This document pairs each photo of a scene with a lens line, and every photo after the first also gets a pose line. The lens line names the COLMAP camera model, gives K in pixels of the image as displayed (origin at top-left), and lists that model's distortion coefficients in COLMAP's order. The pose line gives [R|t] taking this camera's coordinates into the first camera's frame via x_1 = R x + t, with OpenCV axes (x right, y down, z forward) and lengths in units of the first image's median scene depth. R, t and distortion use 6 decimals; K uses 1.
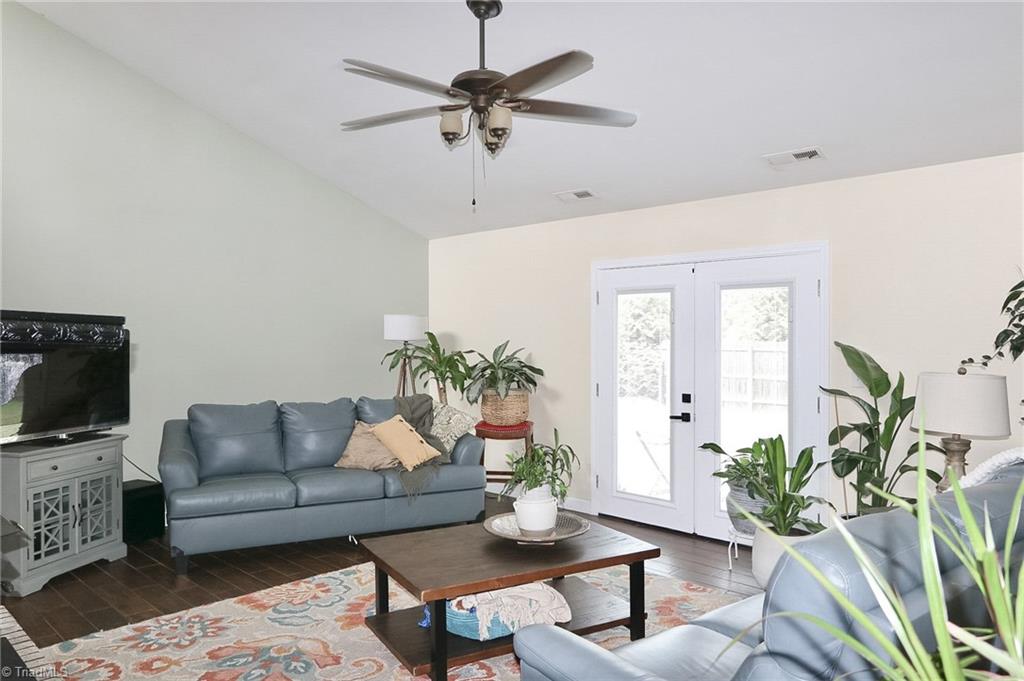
lens RADIAL K [[725.2, 0, 501.9], [0, 725.2, 339.8], [0, 0, 1]] dist [-0.009621, 0.008624]
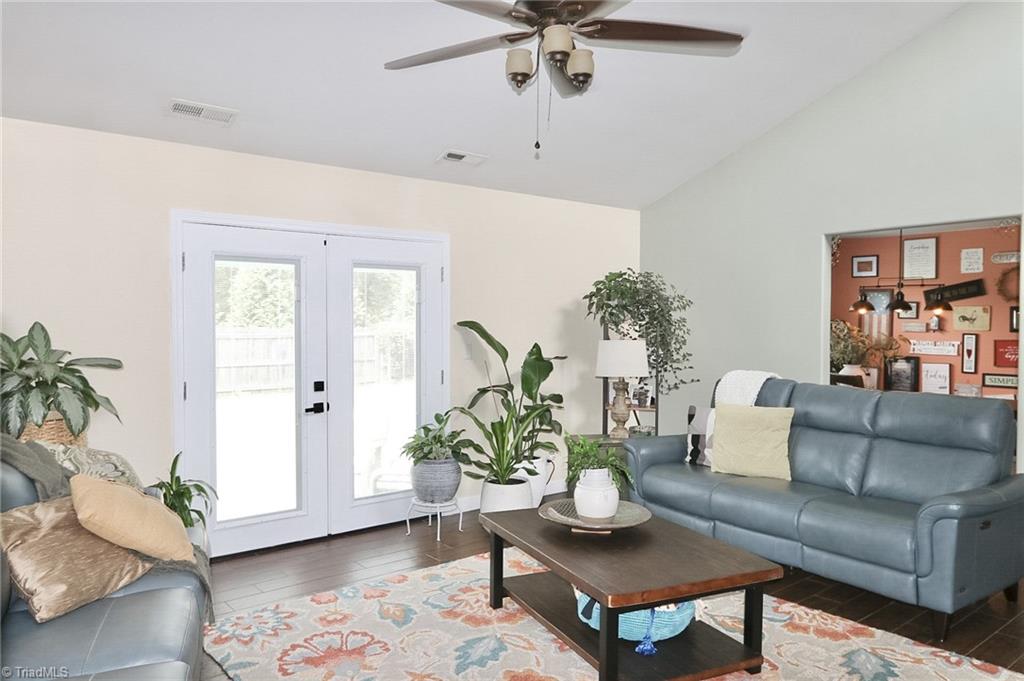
lens RADIAL K [[725.2, 0, 516.0], [0, 725.2, 345.2], [0, 0, 1]] dist [-0.009621, 0.008624]
pose [[0.095225, -0.031082, 0.994970, -0.631601], [0.005417, 0.999514, 0.030706, 0.004734], [-0.995441, 0.002466, 0.095347, 0.709445]]
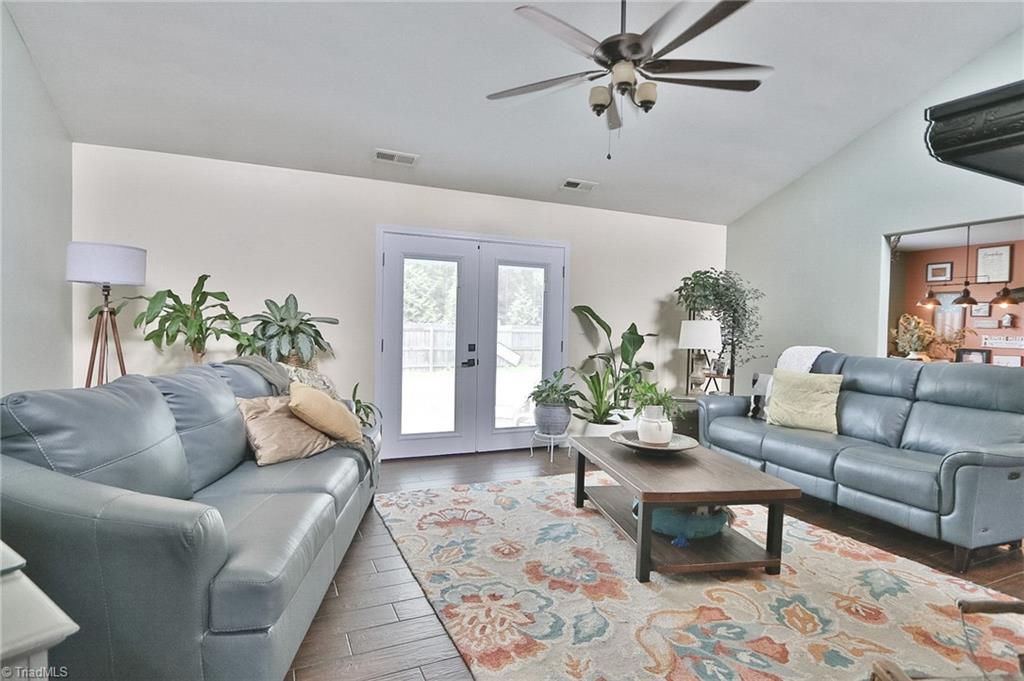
lens RADIAL K [[522.9, 0, 507.7], [0, 522.9, 343.4], [0, 0, 1]] dist [-0.015000, -0.000313]
pose [[0.357997, -0.023789, 0.933420, -0.608270], [-0.012229, 0.999470, 0.030163, 0.047378], [-0.933643, -0.022213, 0.357516, 0.643320]]
